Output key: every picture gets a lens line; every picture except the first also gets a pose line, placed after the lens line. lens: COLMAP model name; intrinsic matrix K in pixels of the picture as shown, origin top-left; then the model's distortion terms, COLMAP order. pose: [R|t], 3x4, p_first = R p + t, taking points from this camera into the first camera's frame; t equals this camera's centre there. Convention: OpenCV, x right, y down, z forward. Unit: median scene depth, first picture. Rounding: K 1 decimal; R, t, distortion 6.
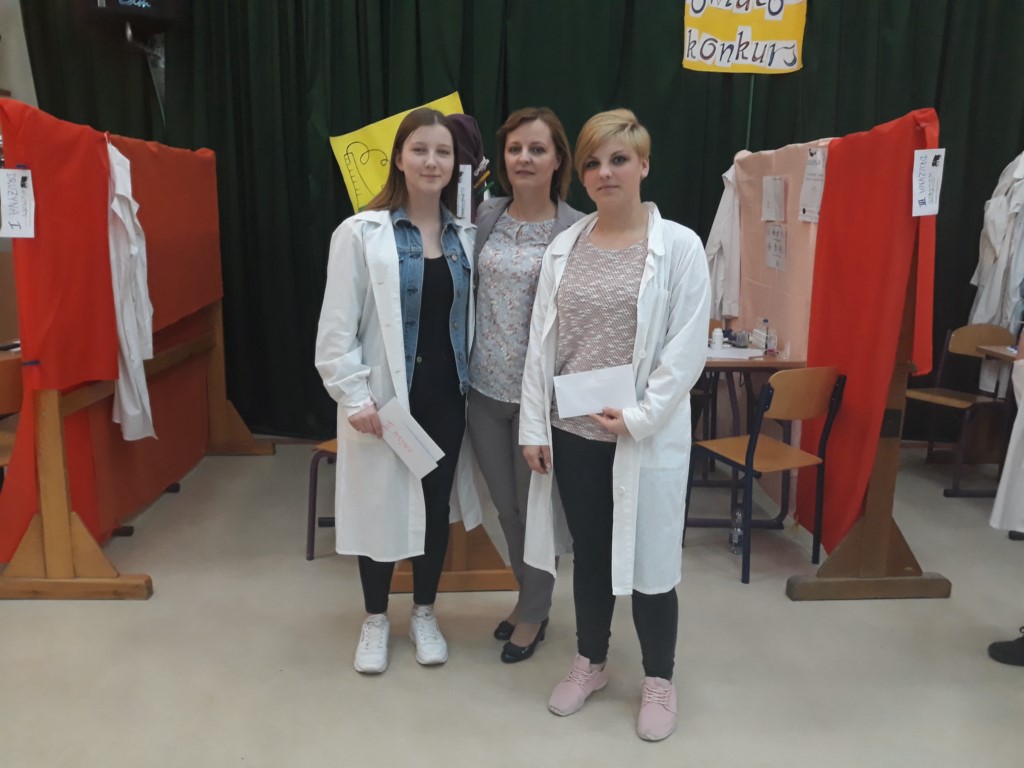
lens RADIAL K [[846.3, 0, 551.7], [0, 846.3, 412.4], [0, 0, 1]] dist [-0.019023, -0.010965]
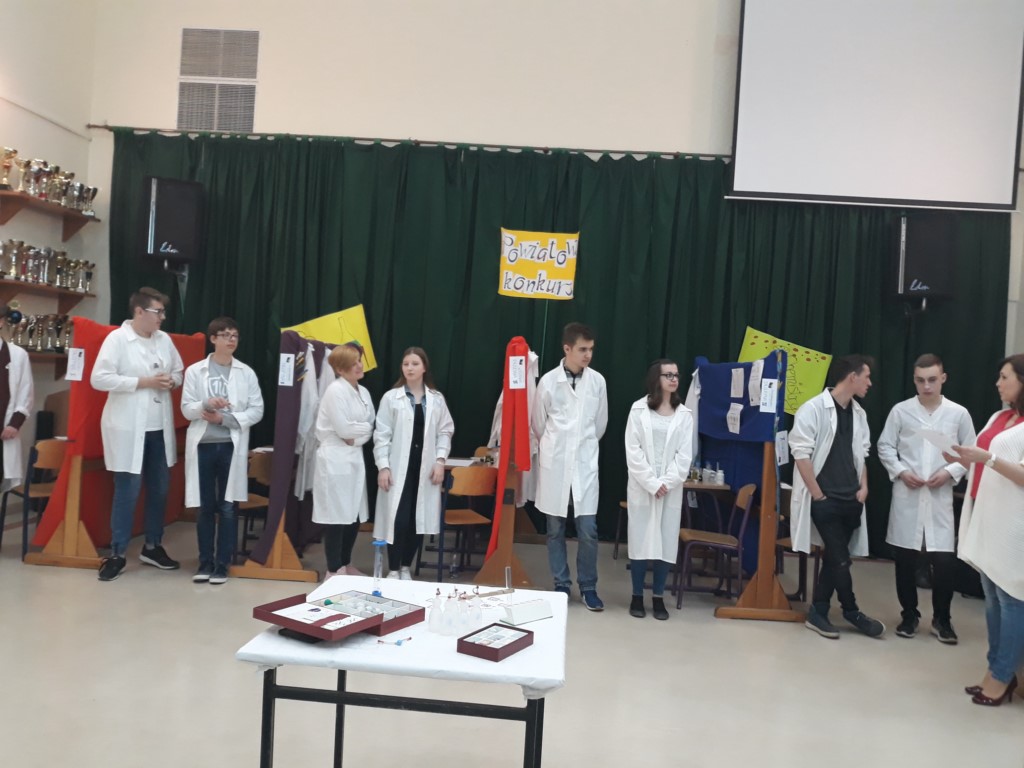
lens RADIAL K [[832.6, 0, 507.0], [0, 832.6, 402.5], [0, 0, 1]] dist [0.082825, -0.182184]
pose [[0.993479, 0.044663, -0.104903, 0.344960], [-0.064812, 0.978192, -0.197331, 0.101513], [0.093802, 0.202843, 0.974708, -0.497653]]
